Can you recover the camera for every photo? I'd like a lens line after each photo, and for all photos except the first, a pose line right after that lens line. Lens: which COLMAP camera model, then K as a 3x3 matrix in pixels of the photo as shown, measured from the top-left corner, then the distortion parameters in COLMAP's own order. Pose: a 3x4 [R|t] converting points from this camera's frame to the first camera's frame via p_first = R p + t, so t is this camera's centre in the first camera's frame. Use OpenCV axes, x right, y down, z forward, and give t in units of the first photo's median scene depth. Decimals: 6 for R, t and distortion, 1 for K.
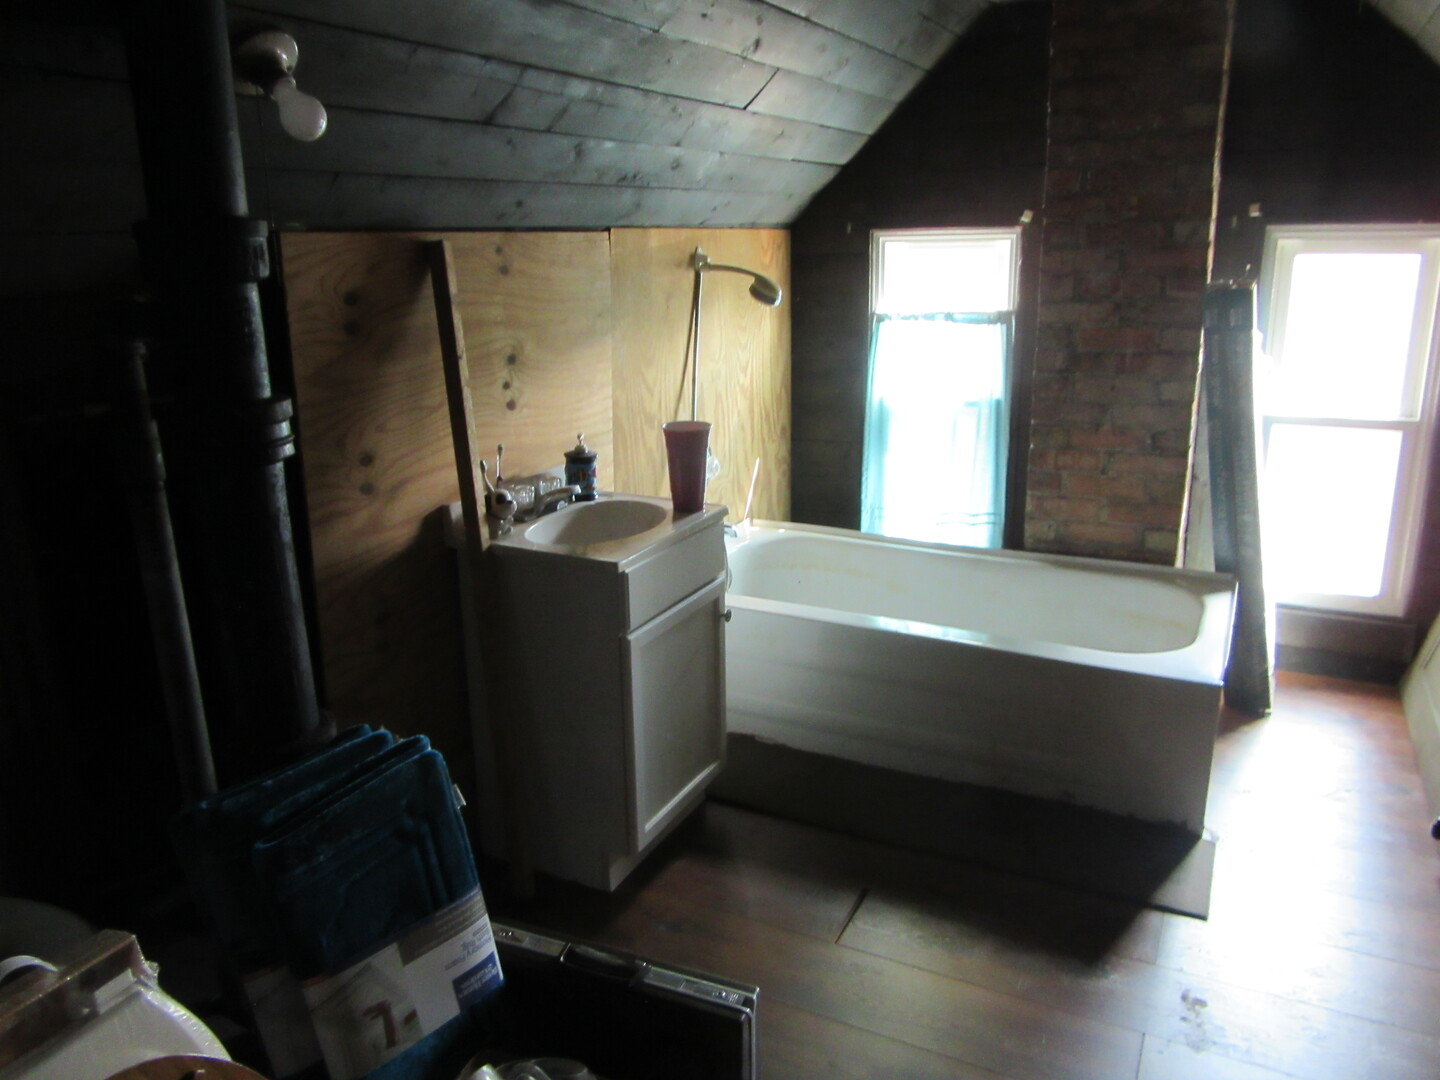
lens RADIAL K [[1066.4, 0, 722.2], [0, 1066.4, 536.5], [0, 0, 1]] dist [-0.046155, 0.037004]
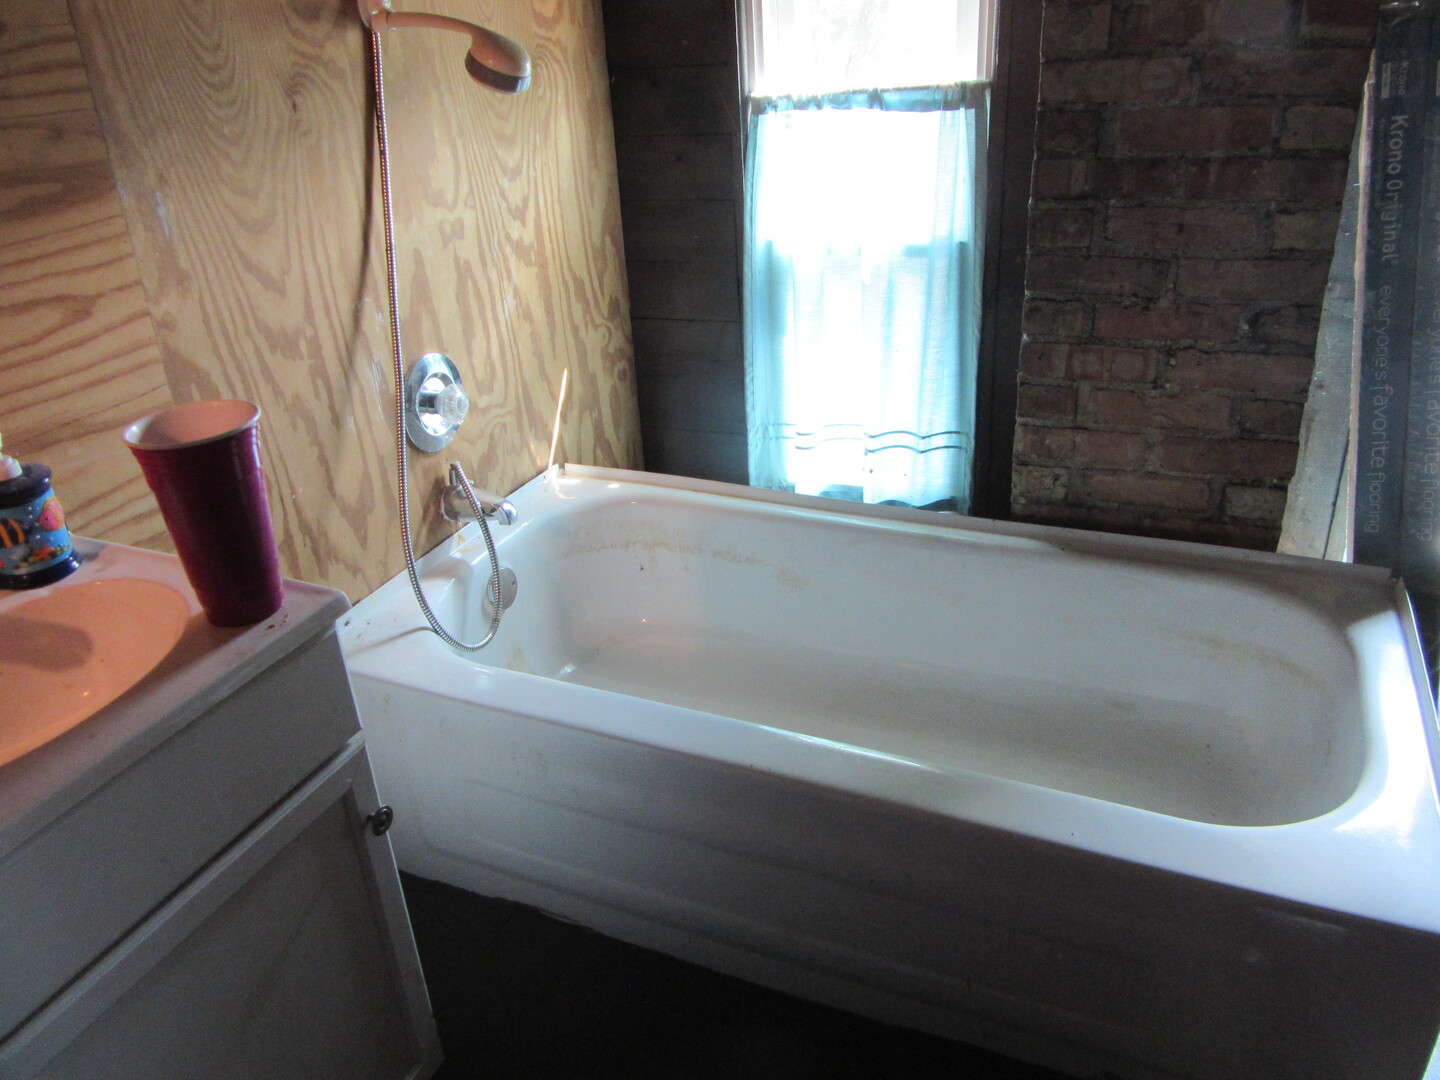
lens RADIAL K [[1066.4, 0, 721.8], [0, 1066.4, 536.6], [0, 0, 1]] dist [-0.046155, 0.037004]
pose [[0.997852, -0.058159, 0.030159, 0.111275], [0.051770, 0.982112, 0.181039, -0.092050], [-0.040149, -0.179088, 0.983013, 0.445255]]
